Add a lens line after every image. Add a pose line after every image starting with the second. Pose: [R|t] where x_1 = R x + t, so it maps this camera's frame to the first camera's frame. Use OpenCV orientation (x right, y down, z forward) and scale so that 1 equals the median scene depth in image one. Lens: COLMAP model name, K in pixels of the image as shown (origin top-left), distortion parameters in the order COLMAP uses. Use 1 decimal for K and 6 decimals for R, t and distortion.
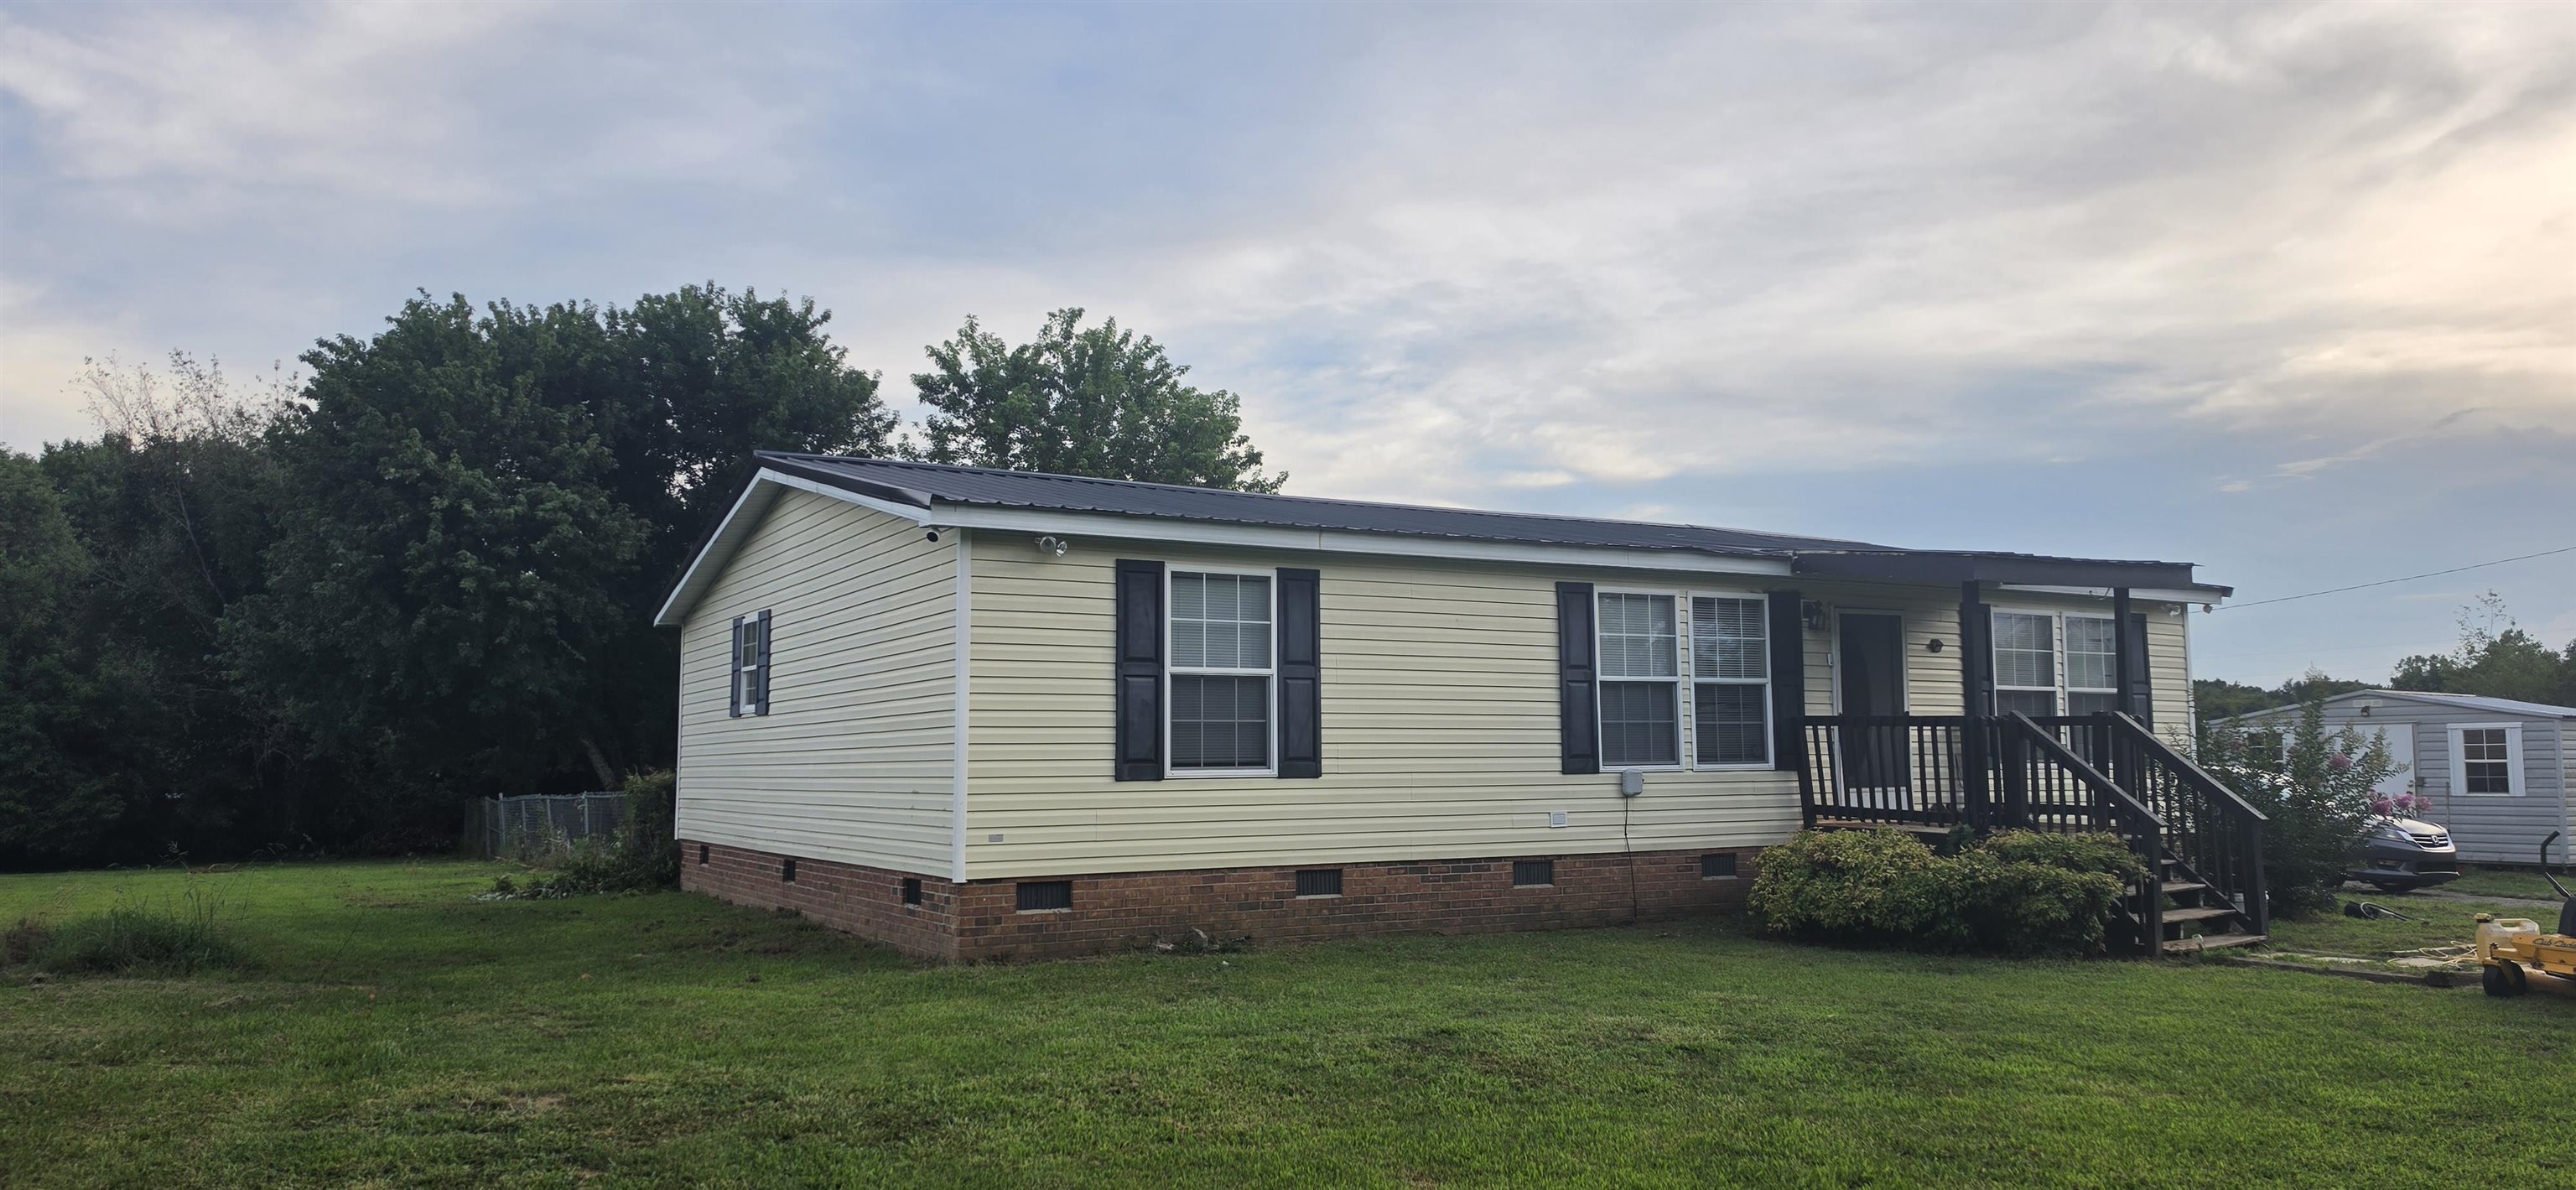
lens RADIAL K [[1758.6, 0, 1264.0], [0, 1758.6, 618.7], [0, 0, 1]] dist [0.030194, -0.041215]
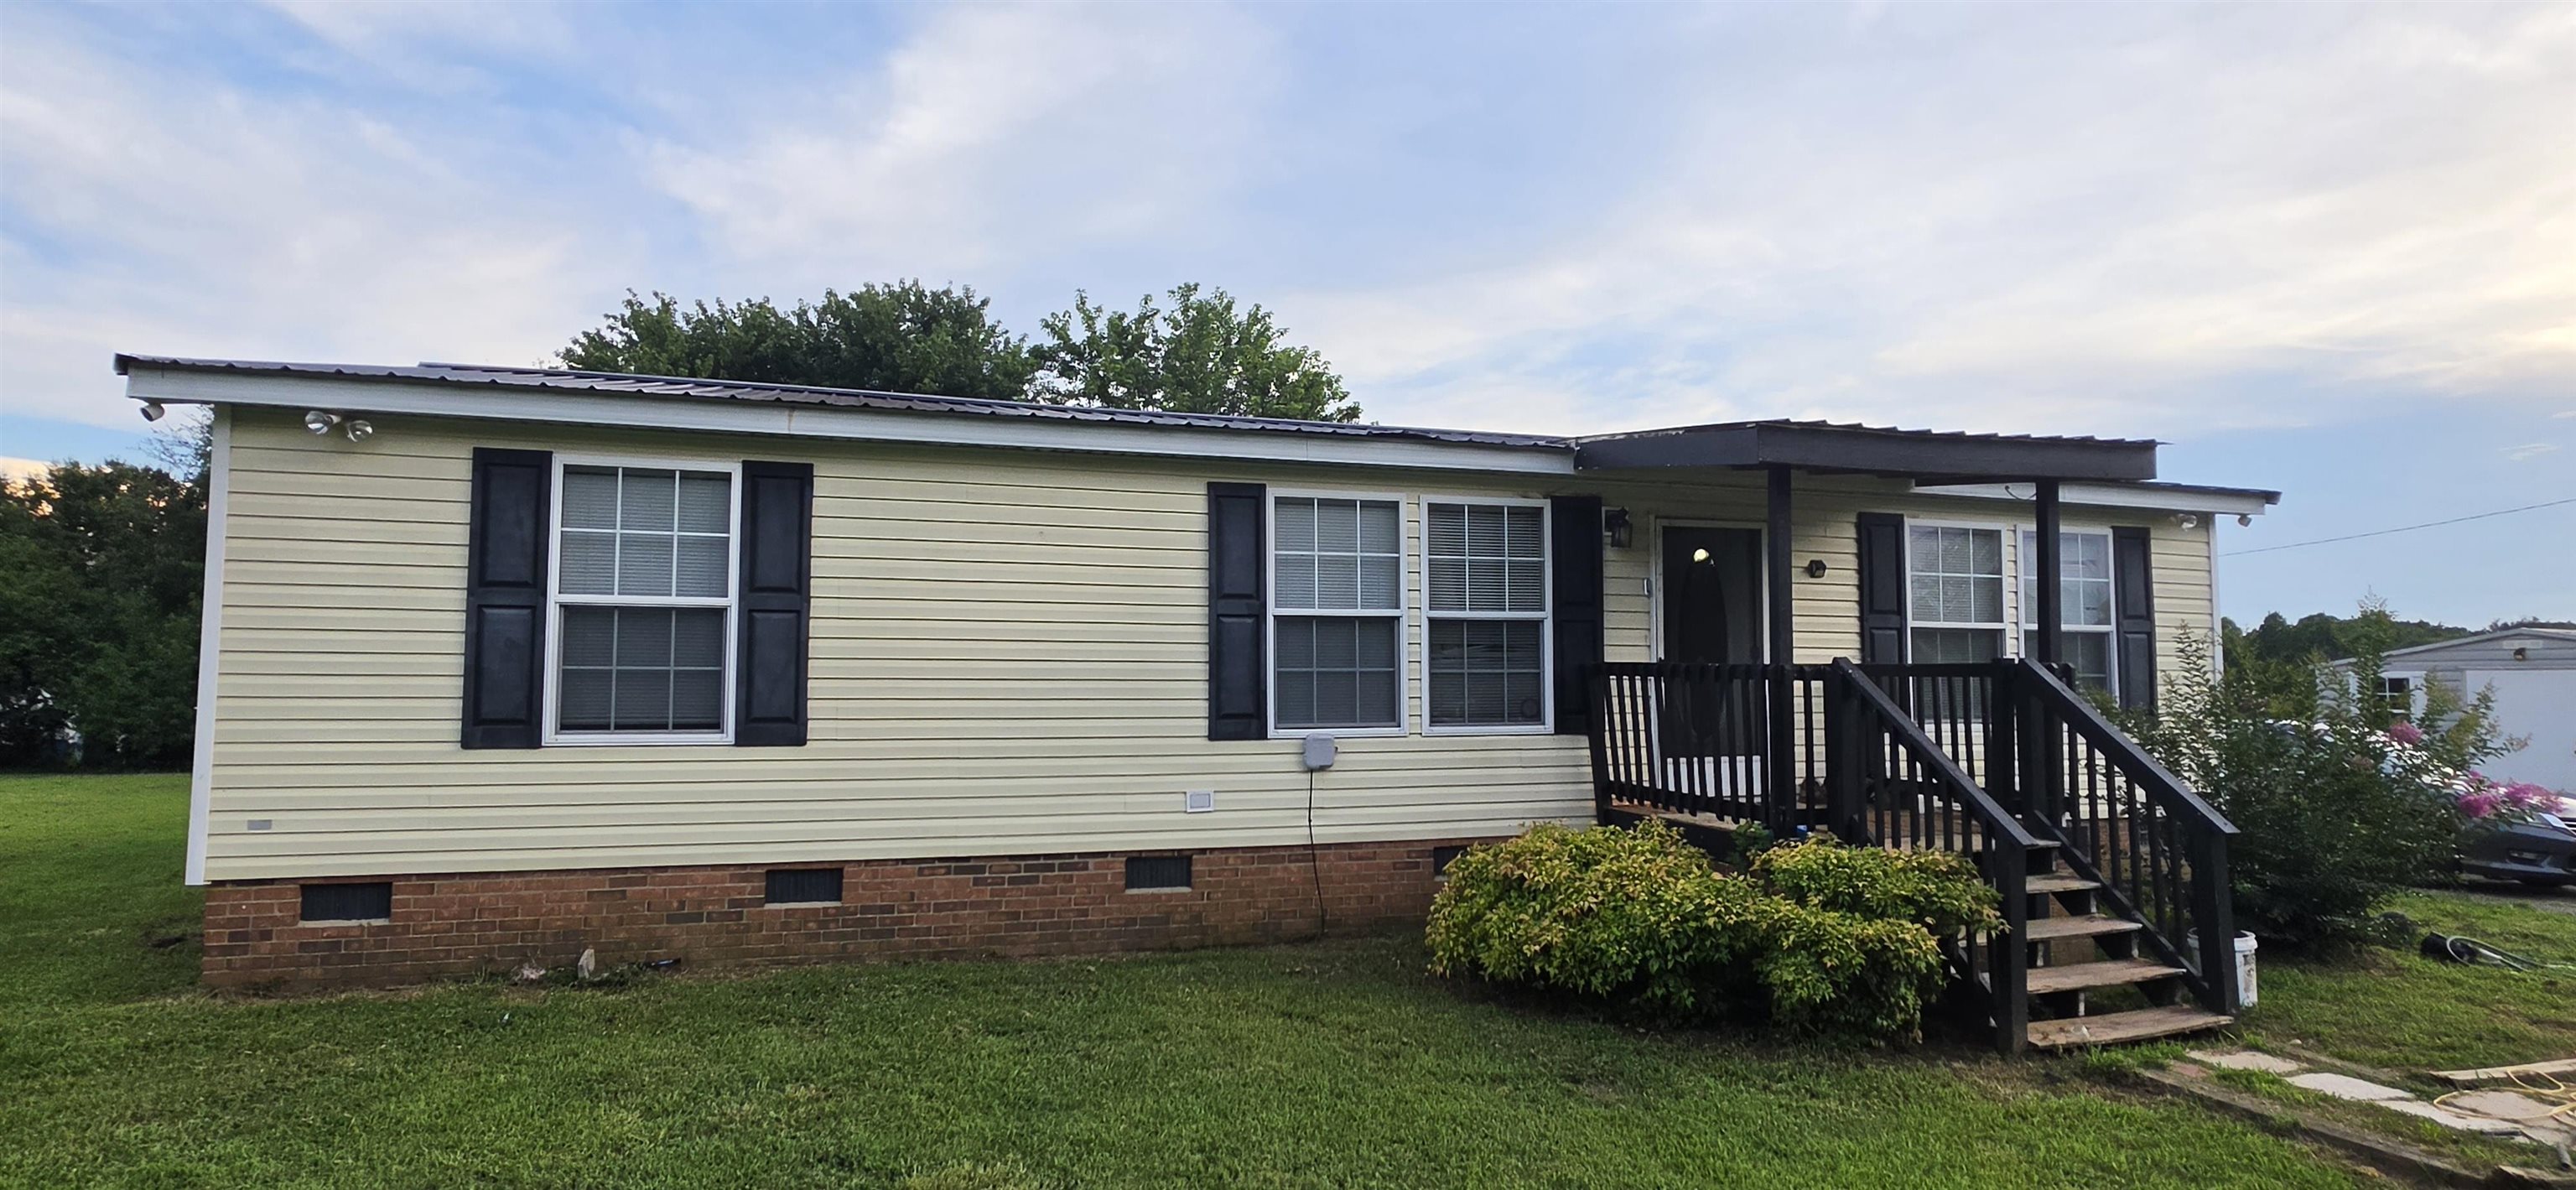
lens RADIAL K [[1386.1, 0, 1307.1], [0, 1386.1, 597.9], [0, 0, 1]] dist [-0.008100, -0.001939]
pose [[0.980563, -0.001698, -0.196198, 0.332244], [0.005551, 0.999802, 0.019088, 0.017733], [0.196127, -0.019806, 0.980378, 0.443248]]
